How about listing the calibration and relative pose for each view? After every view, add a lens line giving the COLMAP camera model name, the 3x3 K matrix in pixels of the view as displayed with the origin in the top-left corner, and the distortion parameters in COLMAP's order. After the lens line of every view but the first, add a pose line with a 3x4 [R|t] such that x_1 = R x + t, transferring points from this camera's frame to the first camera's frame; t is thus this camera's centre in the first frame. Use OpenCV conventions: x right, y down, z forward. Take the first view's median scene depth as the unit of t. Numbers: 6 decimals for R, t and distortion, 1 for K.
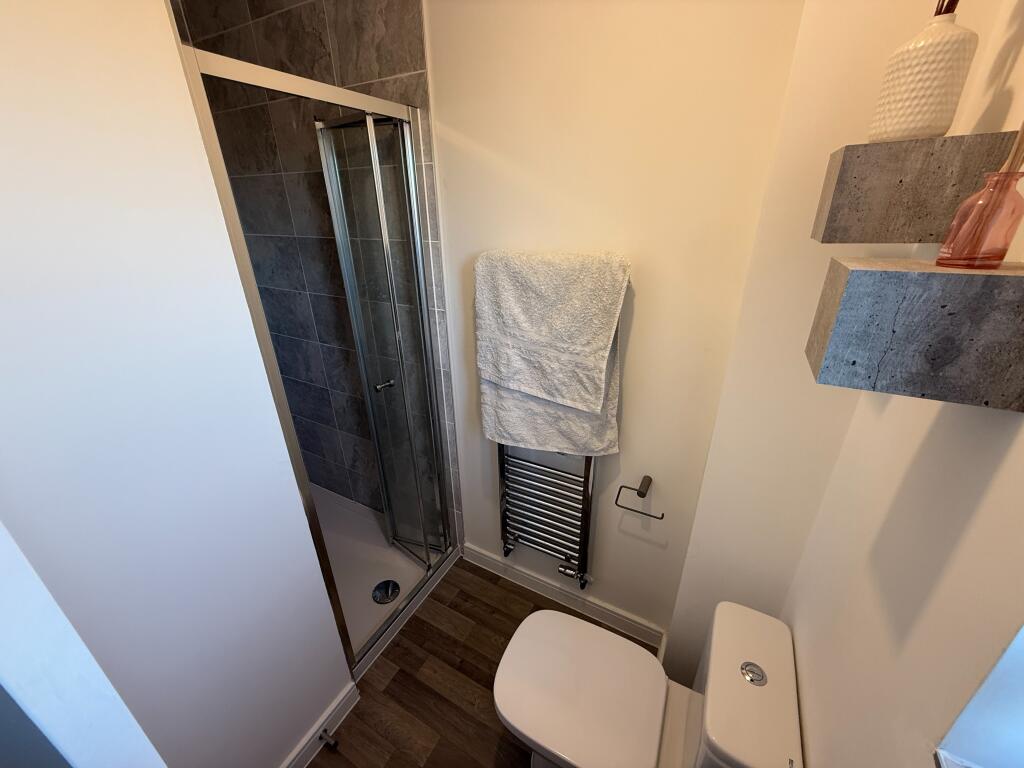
lens RADIAL K [[406.2, 0, 510.9], [0, 406.2, 384.4], [0, 0, 1]] dist [-0.000675, 0.000135]
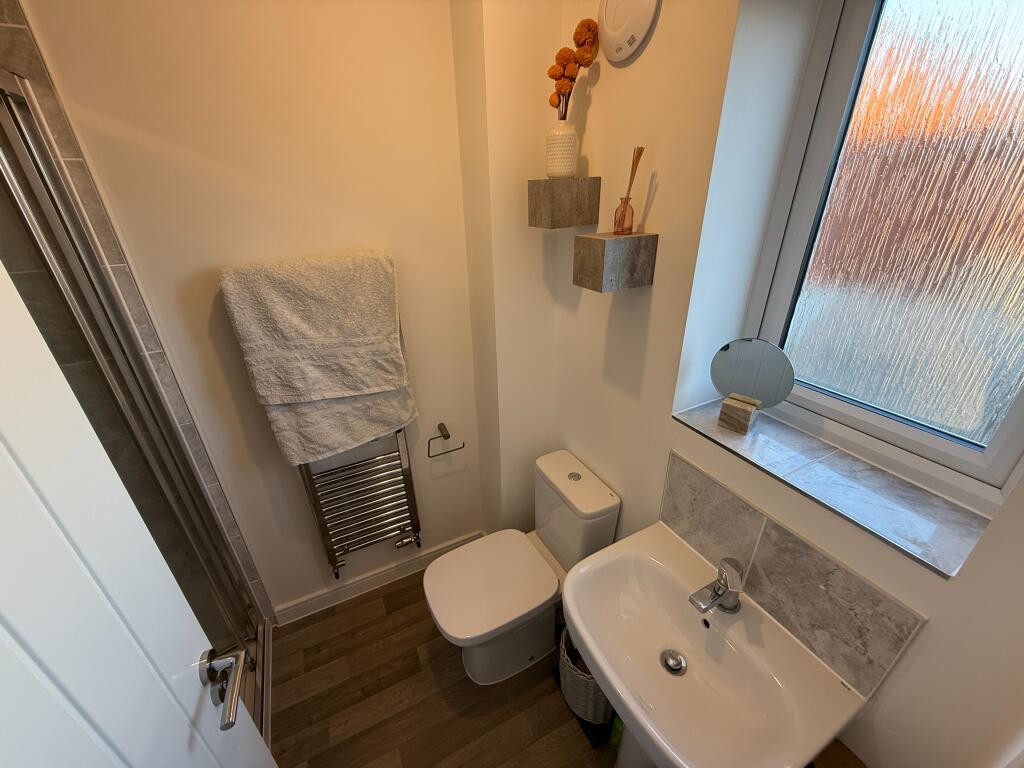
lens RADIAL K [[406.2, 0, 509.4], [0, 406.2, 383.7], [0, 0, 1]] dist [-0.000675, 0.000135]
pose [[0.564509, -0.356127, 0.744650, -0.459673], [0.344805, 0.921398, 0.179265, -0.040929], [-0.749960, 0.155562, 0.642932, 0.018204]]
